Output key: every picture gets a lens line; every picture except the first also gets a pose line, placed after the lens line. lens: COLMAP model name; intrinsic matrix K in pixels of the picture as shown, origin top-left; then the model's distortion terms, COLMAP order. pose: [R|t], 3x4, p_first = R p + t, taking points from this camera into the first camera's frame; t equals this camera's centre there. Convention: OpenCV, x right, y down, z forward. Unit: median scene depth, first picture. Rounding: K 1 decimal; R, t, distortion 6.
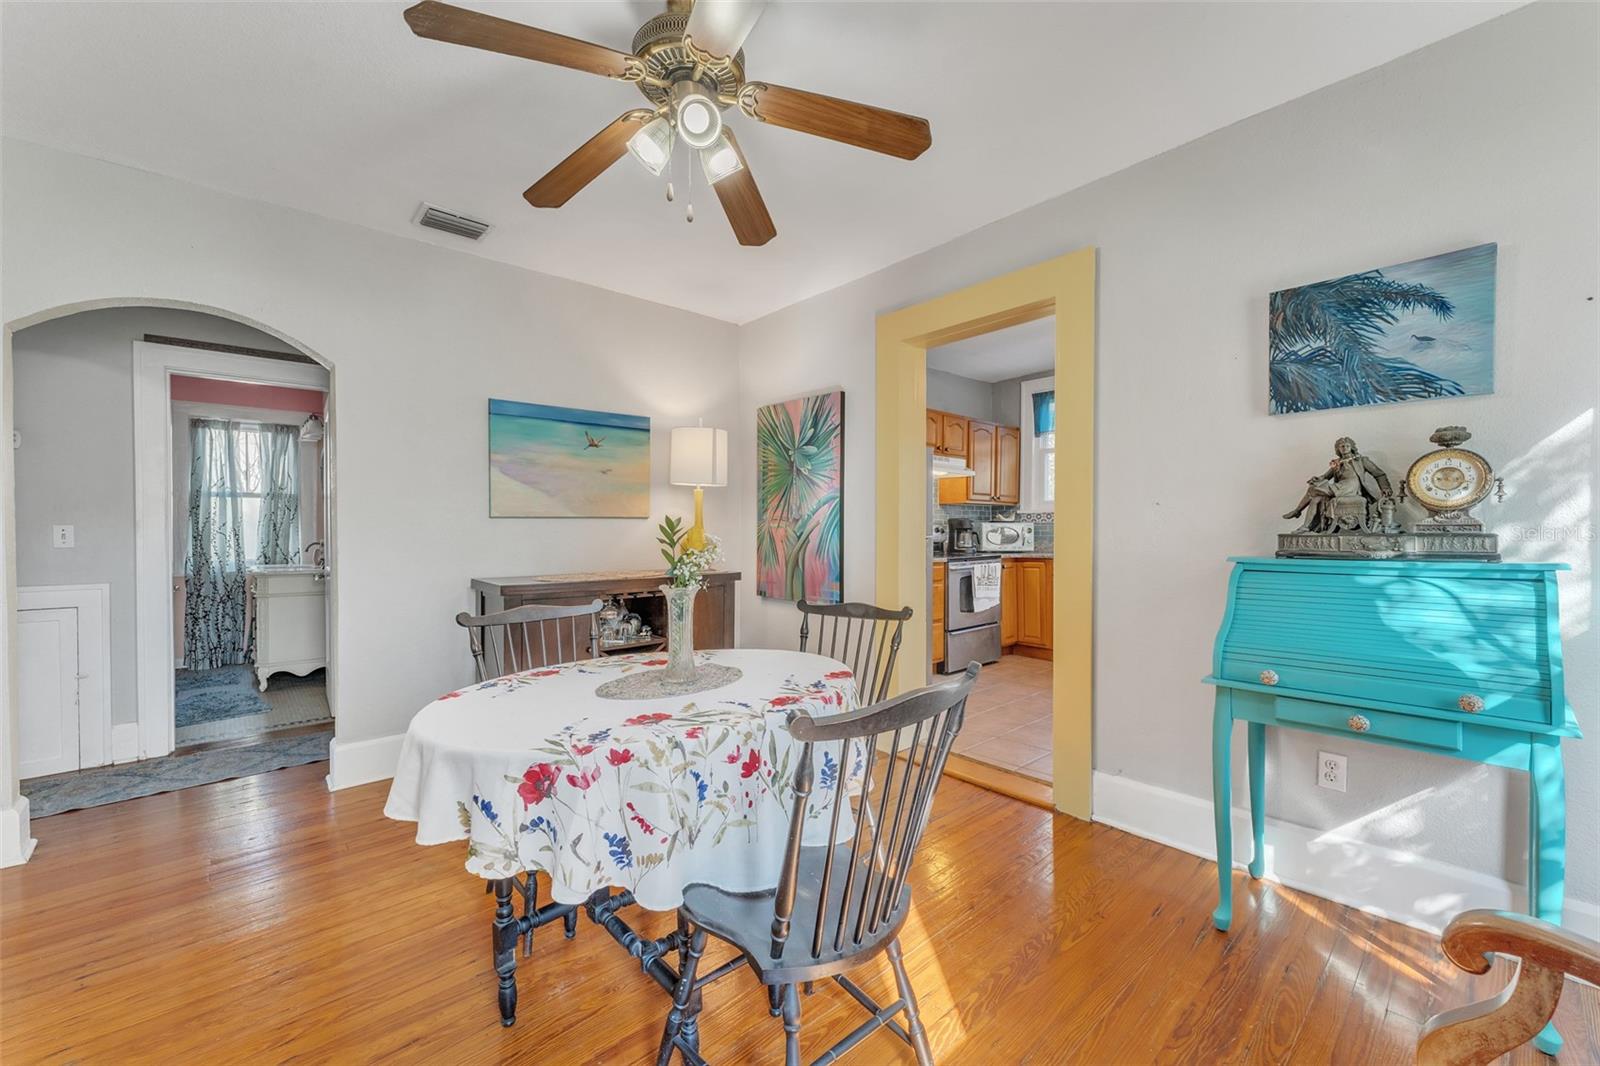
lens RADIAL K [[645.5, 0, 784.0], [0, 645.5, 528.1], [0, 0, 1]] dist [-0.001339, -0.000367]
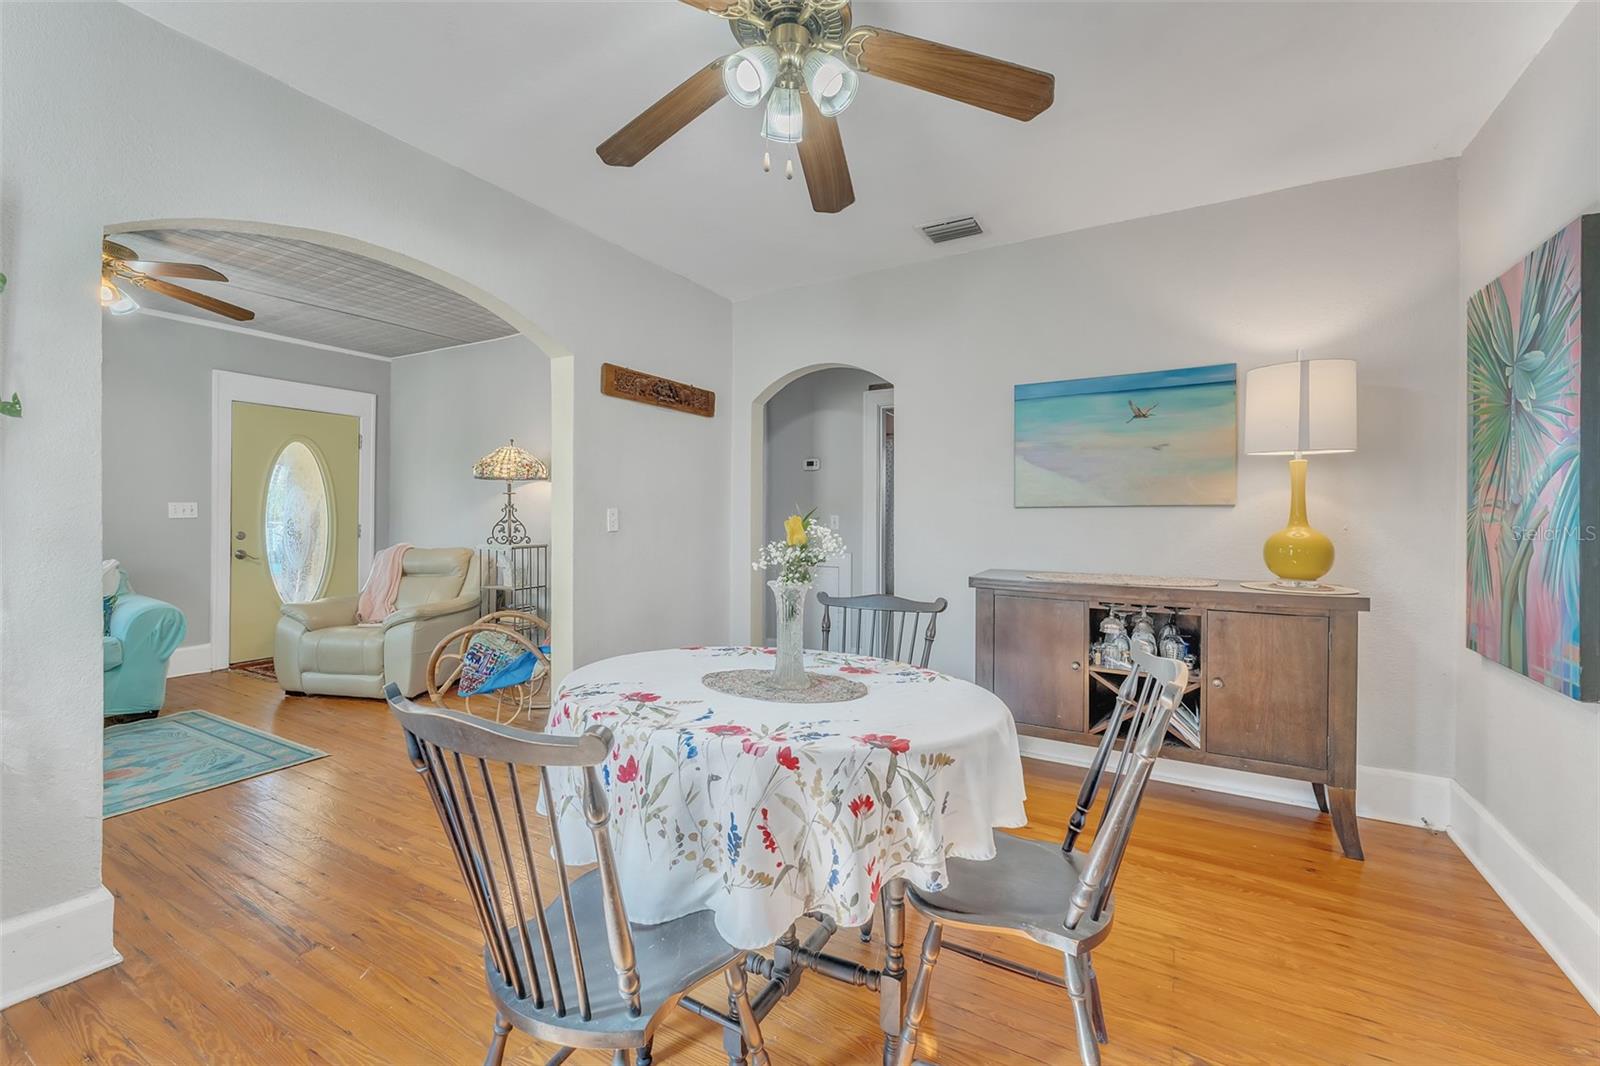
lens RADIAL K [[645.5, 0, 783.2], [0, 645.5, 515.6], [0, 0, 1]] dist [-0.001339, -0.000367]
pose [[0.316650, 0.001382, -0.948542, 0.342685], [-0.007308, 0.999973, -0.000983, -0.000947], [0.948514, 0.007243, 0.316651, 0.348004]]
